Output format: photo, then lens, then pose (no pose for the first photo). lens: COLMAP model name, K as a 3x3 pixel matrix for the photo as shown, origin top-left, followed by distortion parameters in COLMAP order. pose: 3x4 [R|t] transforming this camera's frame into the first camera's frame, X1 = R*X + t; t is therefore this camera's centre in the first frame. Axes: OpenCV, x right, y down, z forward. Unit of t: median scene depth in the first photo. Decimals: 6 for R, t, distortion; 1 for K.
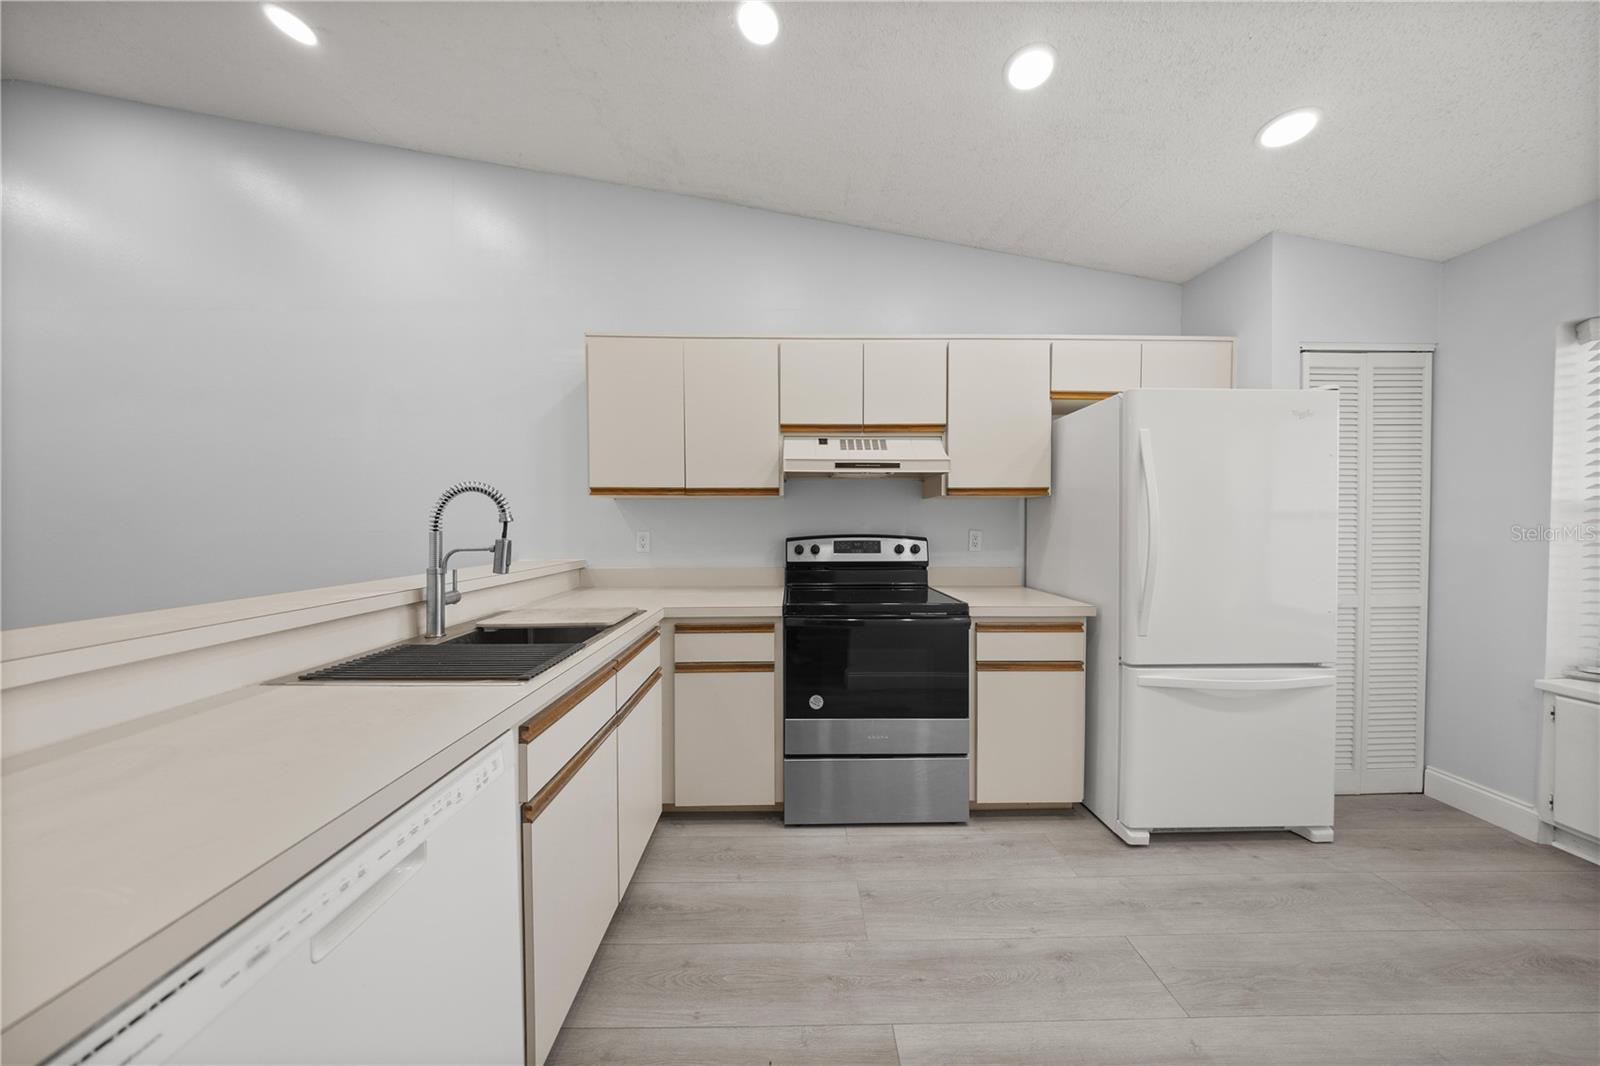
lens RADIAL K [[466.2, 0, 794.8], [0, 466.2, 532.7], [0, 0, 1]] dist [-0.005788, 0.000075]
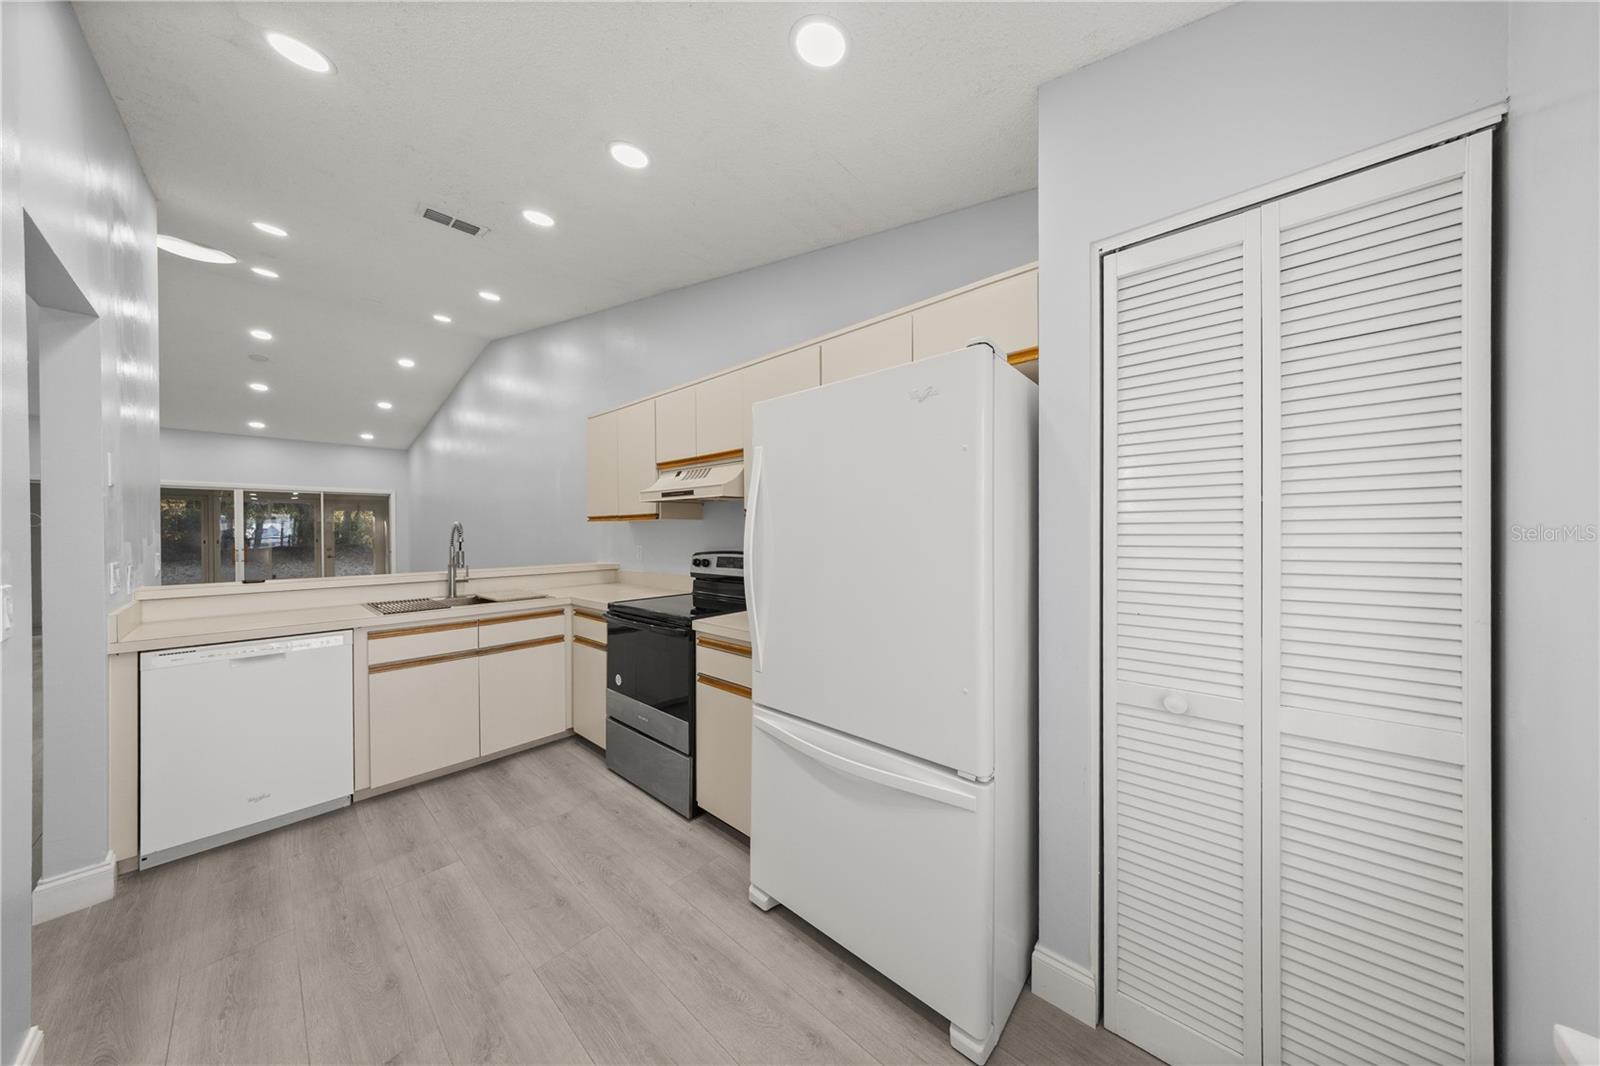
lens RADIAL K [[466.2, 0, 749.3], [0, 466.2, 532.7], [0, 0, 1]] dist [-0.005788, 0.000075]
pose [[0.735001, -0.003159, -0.678059, 1.205735], [-0.007510, 0.999890, -0.012799, -0.034544], [0.678025, 0.014500, 0.734896, 0.283285]]
